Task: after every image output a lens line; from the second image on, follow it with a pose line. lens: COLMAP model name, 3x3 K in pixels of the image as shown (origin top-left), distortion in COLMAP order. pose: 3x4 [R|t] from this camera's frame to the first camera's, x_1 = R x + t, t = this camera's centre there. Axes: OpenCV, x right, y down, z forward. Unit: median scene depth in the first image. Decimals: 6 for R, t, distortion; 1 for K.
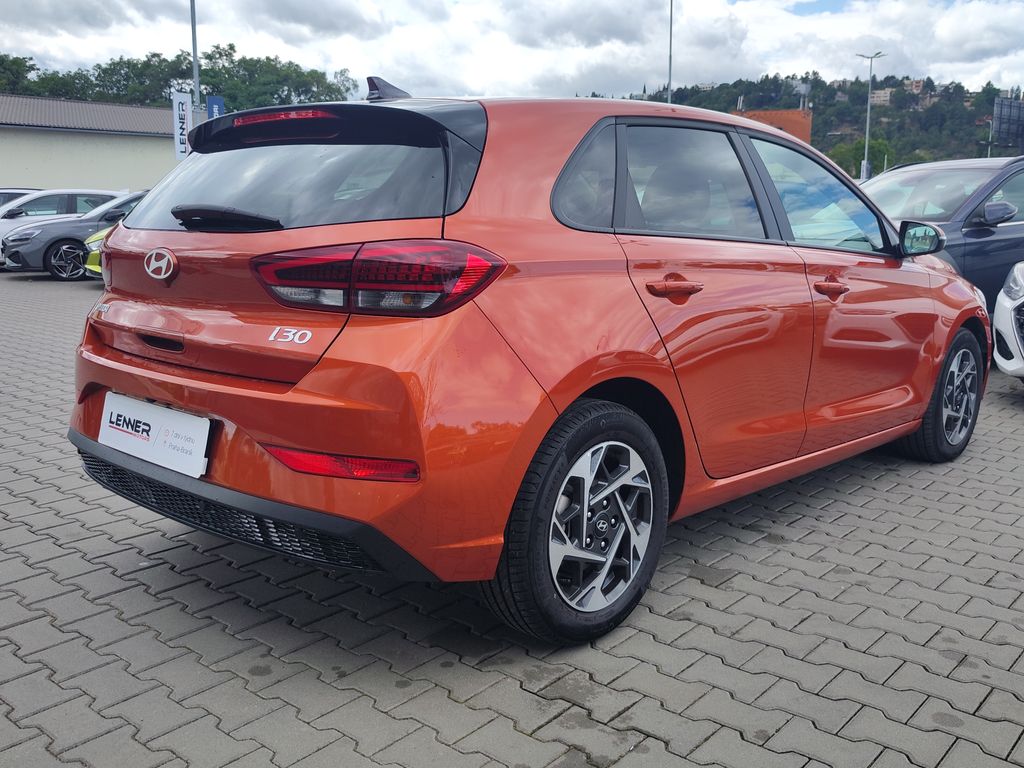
lens RADIAL K [[975.3, 0, 512.0], [0, 975.3, 384.0], [0, 0, 1]] dist [0.007425, -0.000889]
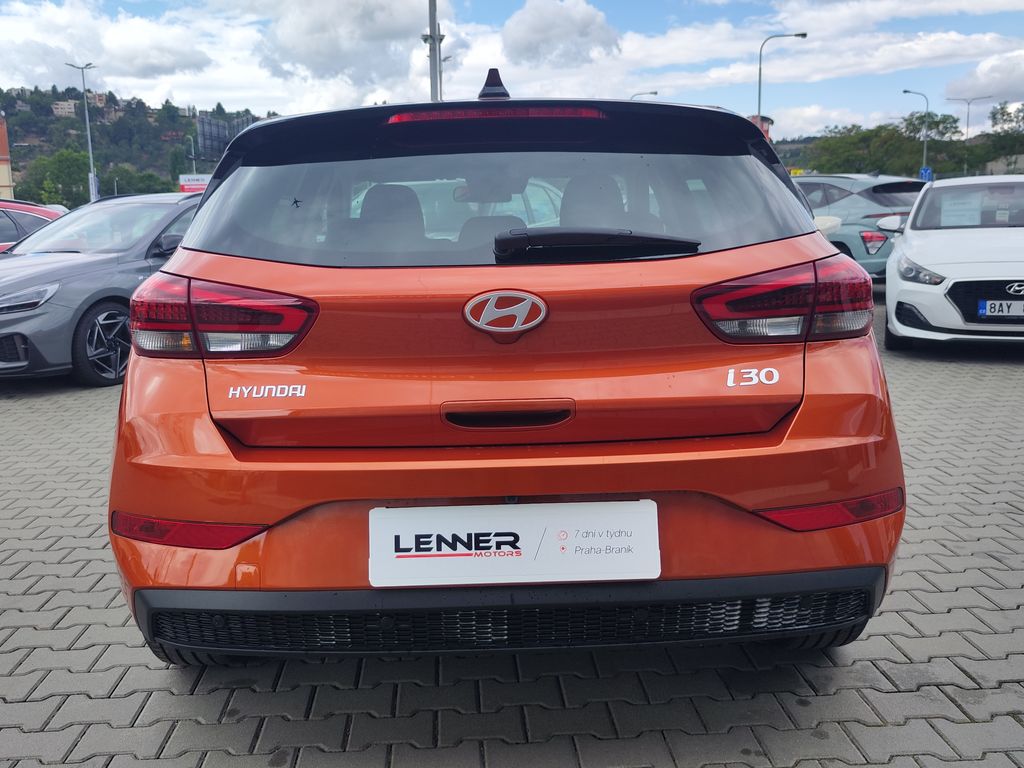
lens RADIAL K [[975.3, 0, 512.0], [0, 975.3, 384.0], [0, 0, 1]] dist [0.007425, -0.000889]
pose [[0.721730, -0.141406, 0.677577, -0.793775], [0.150072, 0.987593, 0.046254, -0.094899], [-0.675710, 0.068302, 0.733996, 0.433766]]
